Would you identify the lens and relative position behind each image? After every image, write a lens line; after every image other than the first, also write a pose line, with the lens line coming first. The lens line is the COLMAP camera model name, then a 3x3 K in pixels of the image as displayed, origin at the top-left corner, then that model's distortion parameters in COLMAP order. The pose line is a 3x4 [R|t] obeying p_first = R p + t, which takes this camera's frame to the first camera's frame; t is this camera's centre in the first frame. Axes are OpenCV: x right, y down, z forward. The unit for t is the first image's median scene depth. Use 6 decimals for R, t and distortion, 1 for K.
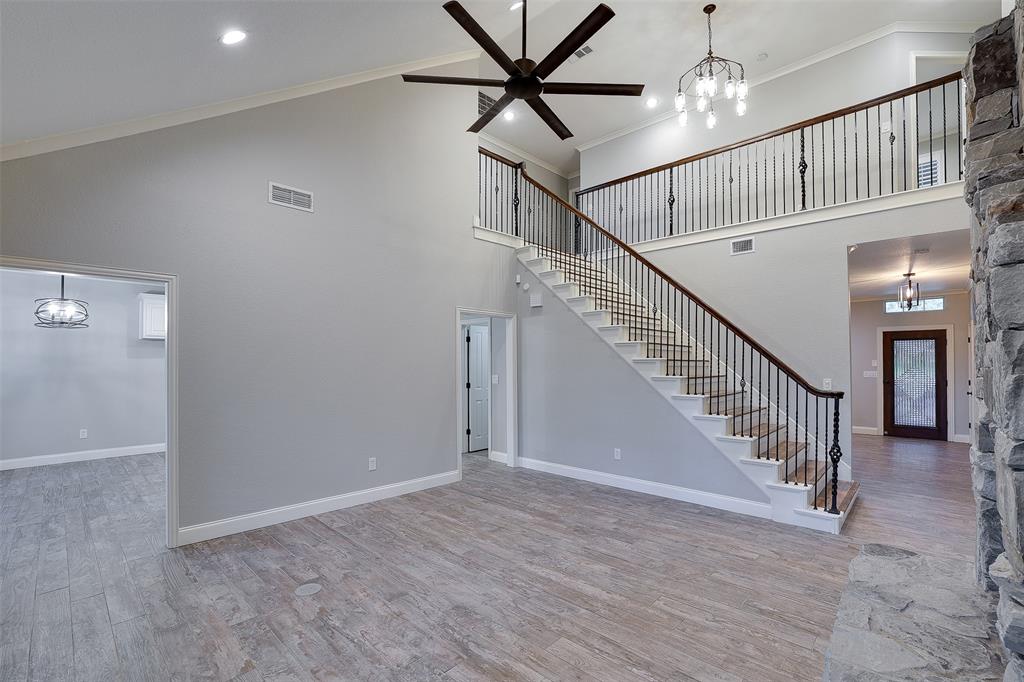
lens RADIAL K [[446.7, 0, 524.1], [0, 446.7, 361.2], [0, 0, 1]] dist [-0.043428, 0.011194]
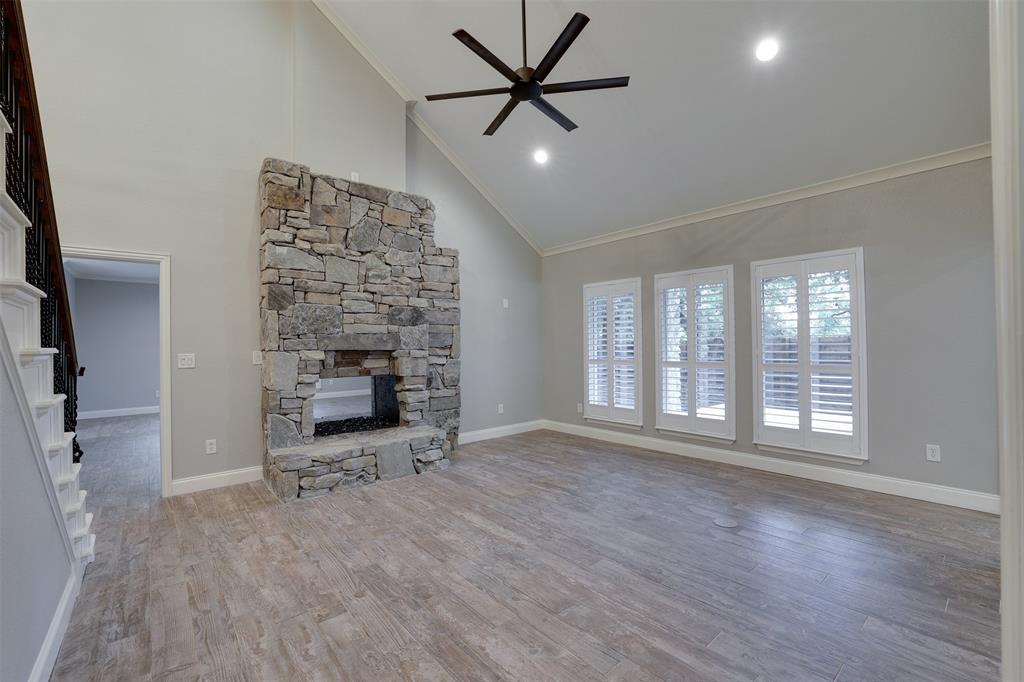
lens RADIAL K [[446.7, 0, 527.1], [0, 446.7, 338.3], [0, 0, 1]] dist [-0.043428, 0.011194]
pose [[-0.995180, 0.017071, 0.096572, -0.083474], [0.015548, 0.999743, -0.016496, 0.050315], [-0.096829, -0.014914, -0.995189, 1.669664]]
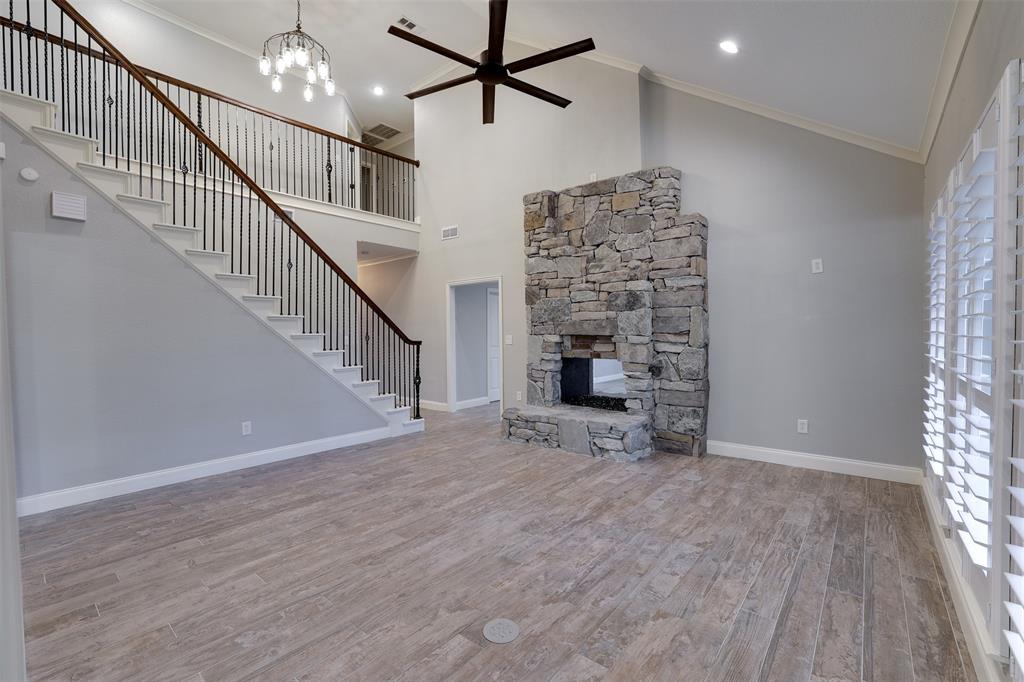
lens RADIAL K [[446.7, 0, 496.7], [0, 446.7, 339.5], [0, 0, 1]] dist [-0.043428, 0.011194]
pose [[-0.030717, -0.016542, 0.999391, -0.901853], [0.007534, 0.999831, 0.016781, 0.044292], [-0.999500, 0.008045, -0.030587, 0.790292]]
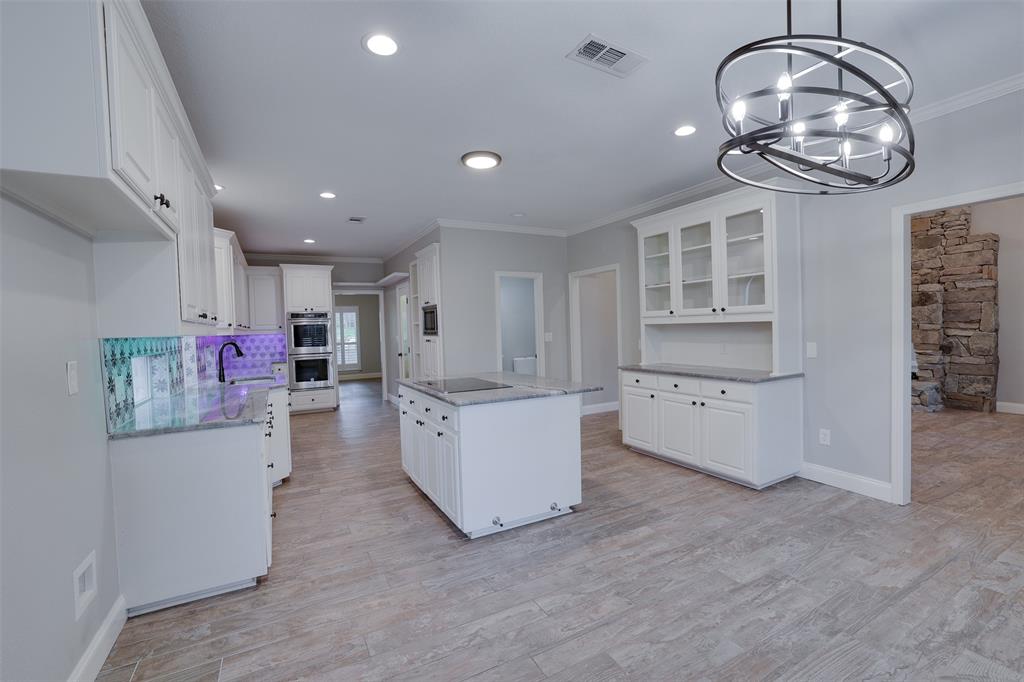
lens RADIAL K [[446.7, 0, 483.8], [0, 446.7, 340.7], [0, 0, 1]] dist [-0.043428, 0.011194]
pose [[0.338654, -0.038398, 0.940127, -1.858168], [0.026225, 0.999164, 0.031363, 0.023626], [-0.940545, 0.014034, 0.339378, 1.435467]]
